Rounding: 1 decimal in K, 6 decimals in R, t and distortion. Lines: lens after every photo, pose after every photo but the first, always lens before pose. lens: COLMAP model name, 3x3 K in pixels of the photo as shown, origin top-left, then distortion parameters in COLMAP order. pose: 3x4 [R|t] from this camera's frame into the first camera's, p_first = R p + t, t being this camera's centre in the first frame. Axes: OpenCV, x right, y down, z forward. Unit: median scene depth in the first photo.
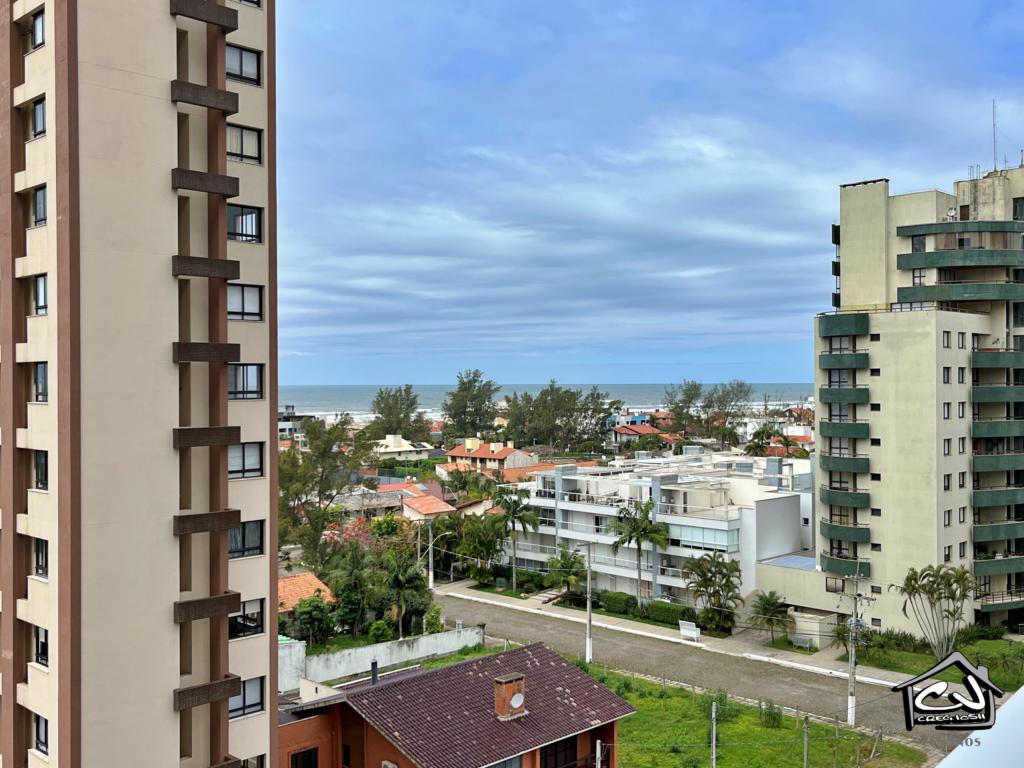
lens RADIAL K [[1063.1, 0, 510.9], [0, 1063.1, 378.5], [0, 0, 1]] dist [0.101634, -0.240730]
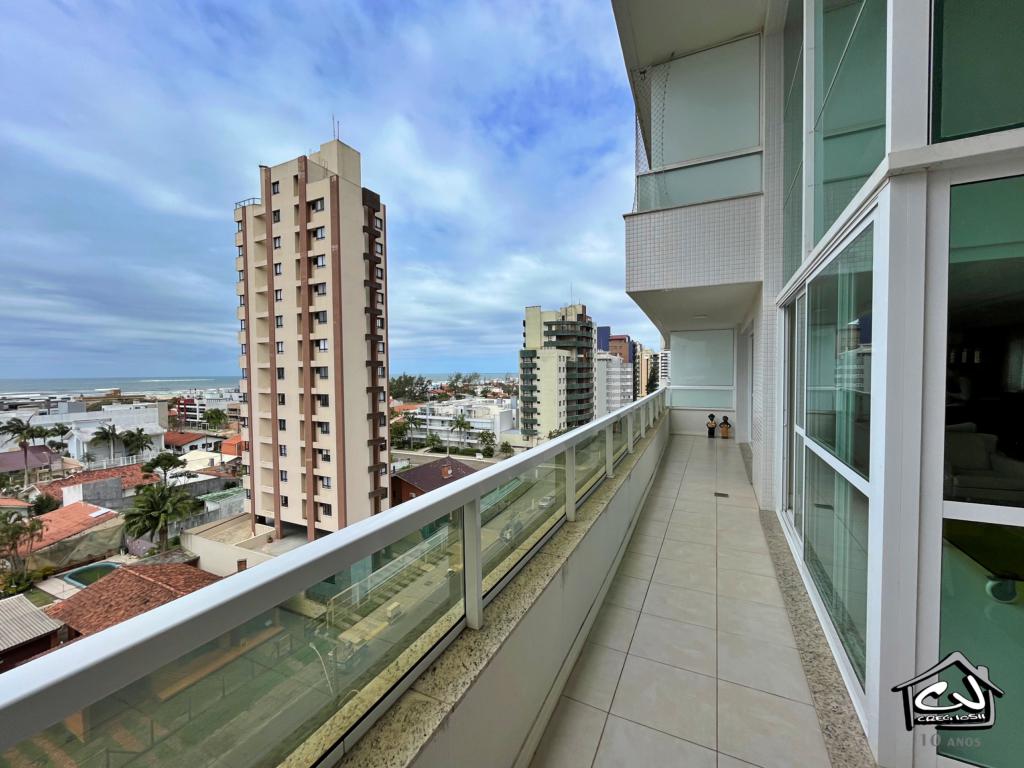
lens RADIAL K [[412.0, 0, 512.0], [0, 412.0, 384.0], [0, 0, 1]] dist [-0.004440, 0.000146]
pose [[0.952845, -0.014354, 0.303118, -0.085501], [0.005193, 0.999506, 0.031006, 0.000354], [-0.303414, -0.027969, 0.952448, -0.102724]]
